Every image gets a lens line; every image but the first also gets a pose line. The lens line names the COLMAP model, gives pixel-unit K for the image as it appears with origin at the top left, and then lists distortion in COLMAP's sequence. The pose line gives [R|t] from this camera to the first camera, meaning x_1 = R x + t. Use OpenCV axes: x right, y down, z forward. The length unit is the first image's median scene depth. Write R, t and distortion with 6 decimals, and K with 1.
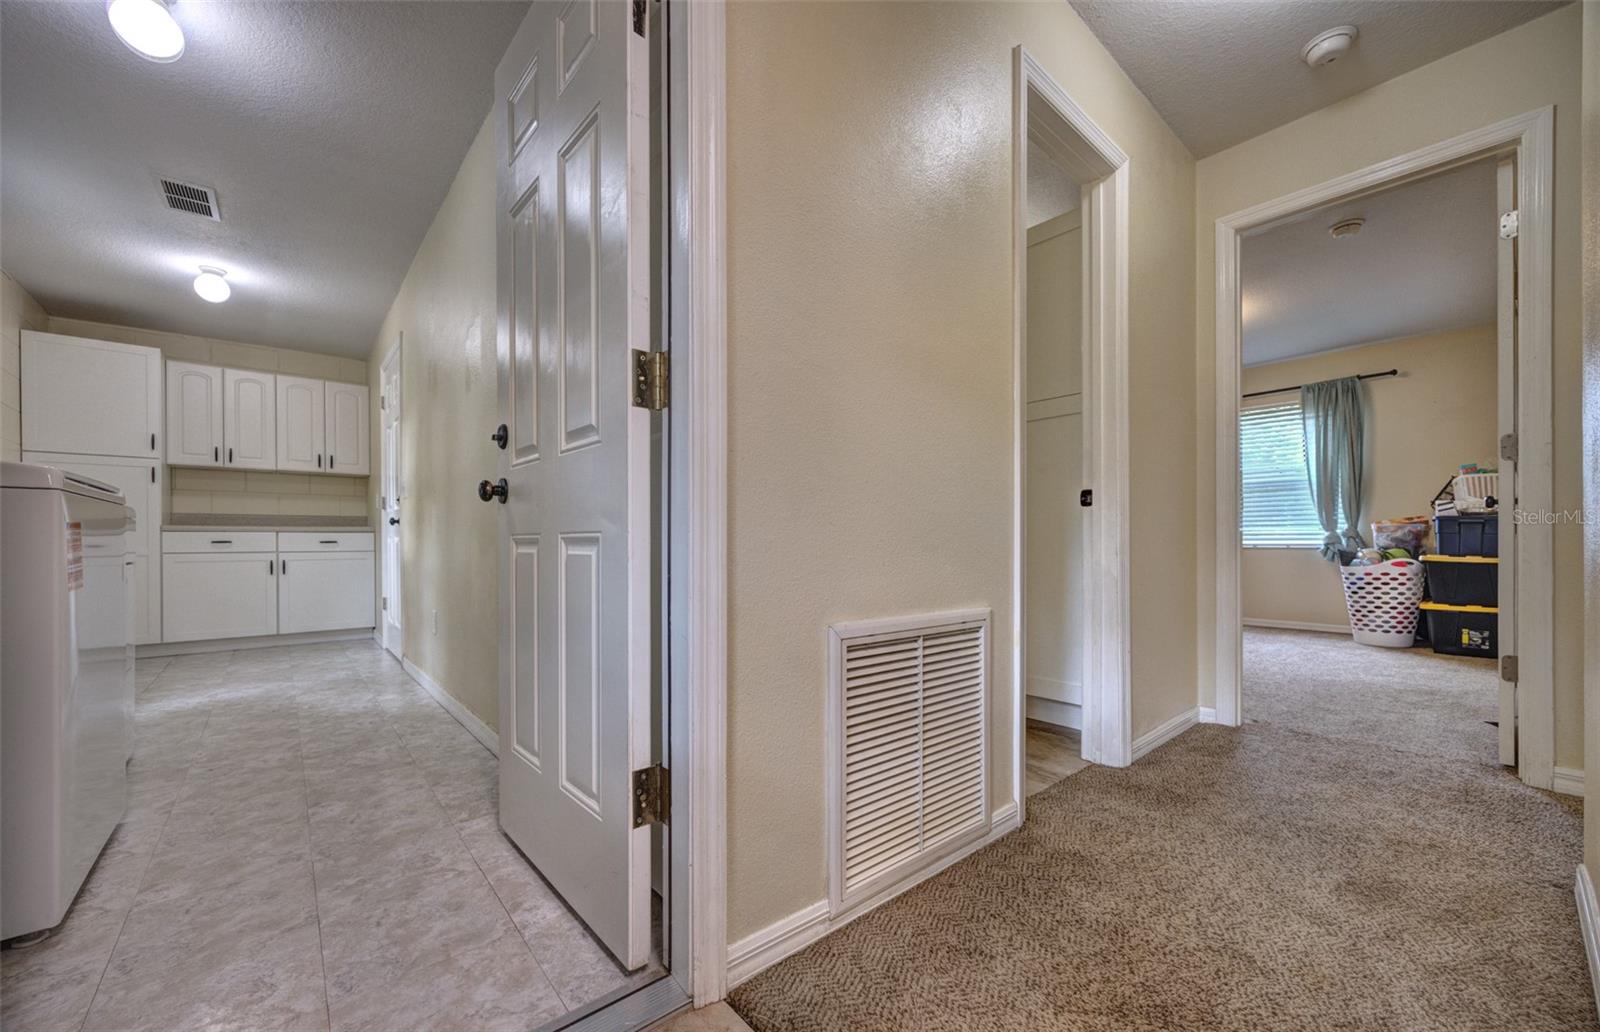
lens RADIAL K [[569.8, 0, 923.2], [0, 569.8, 541.8], [0, 0, 1]] dist [0.001291, 0.000140]
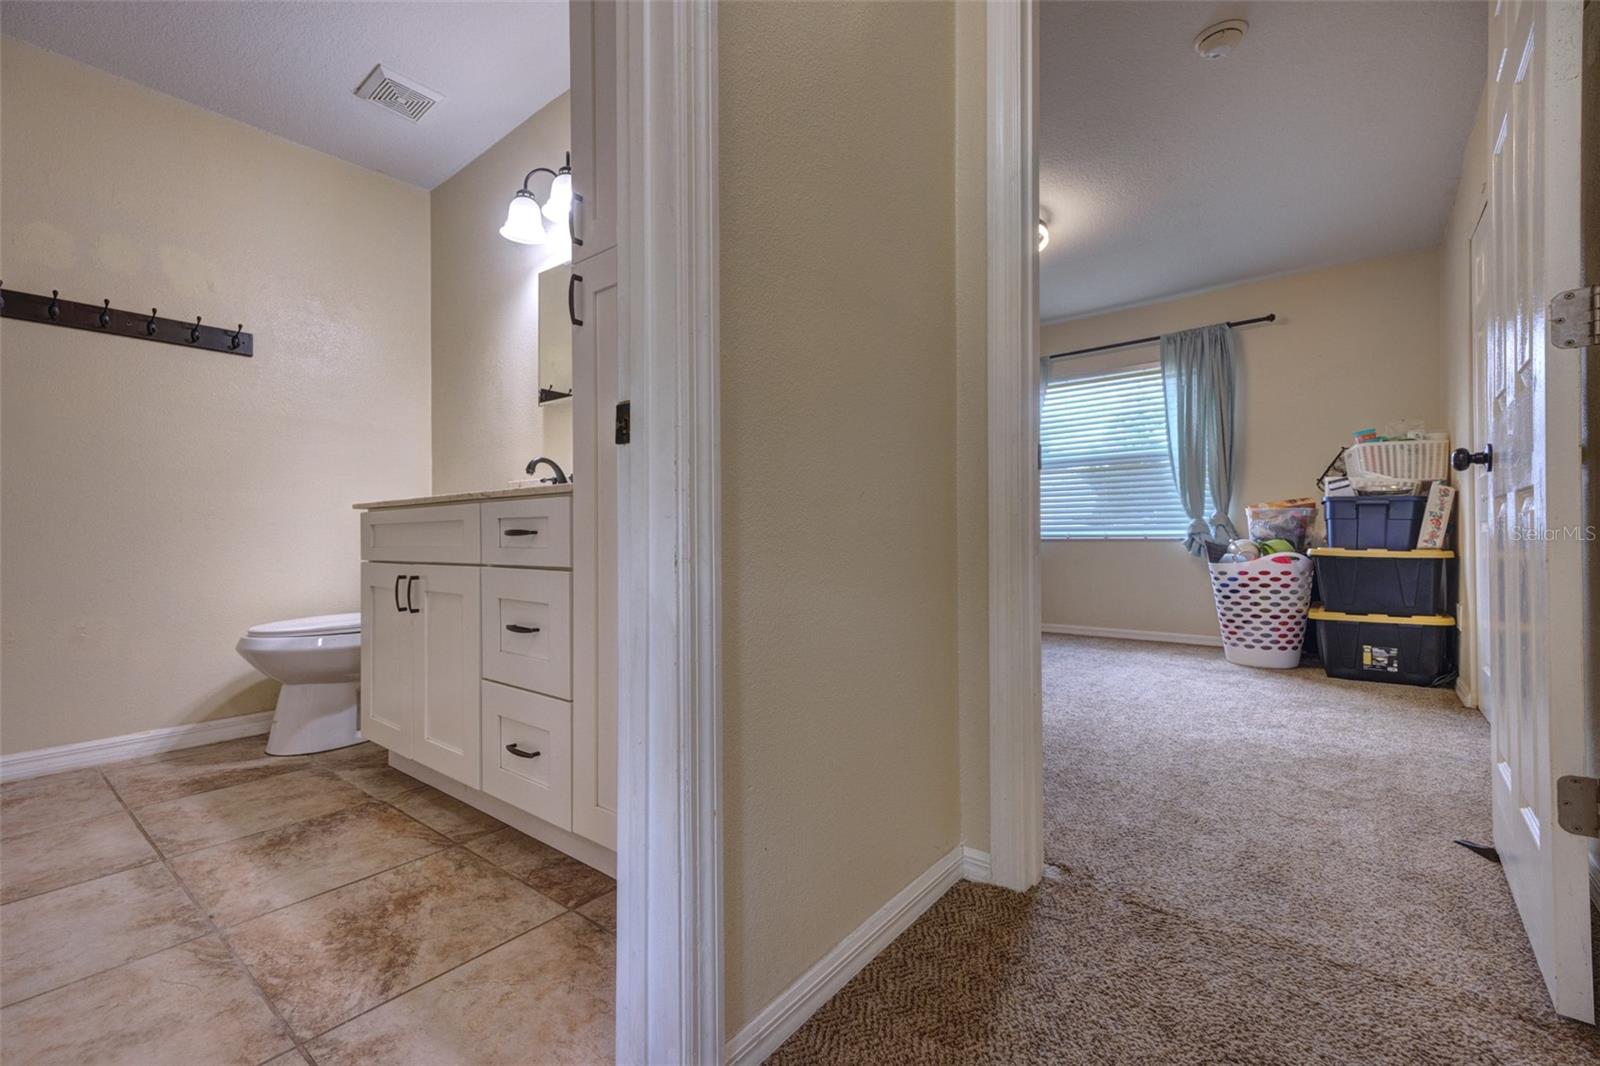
lens RADIAL K [[679.1, 0, 800.0], [0, 679.1, 533.0], [0, 0, 1]] dist [0.017406, -0.000084]
pose [[0.995478, -0.006483, 0.094772, 0.099582], [0.006719, 0.999975, -0.002176, 0.000536], [-0.094755, 0.002803, 0.995497, 0.139820]]
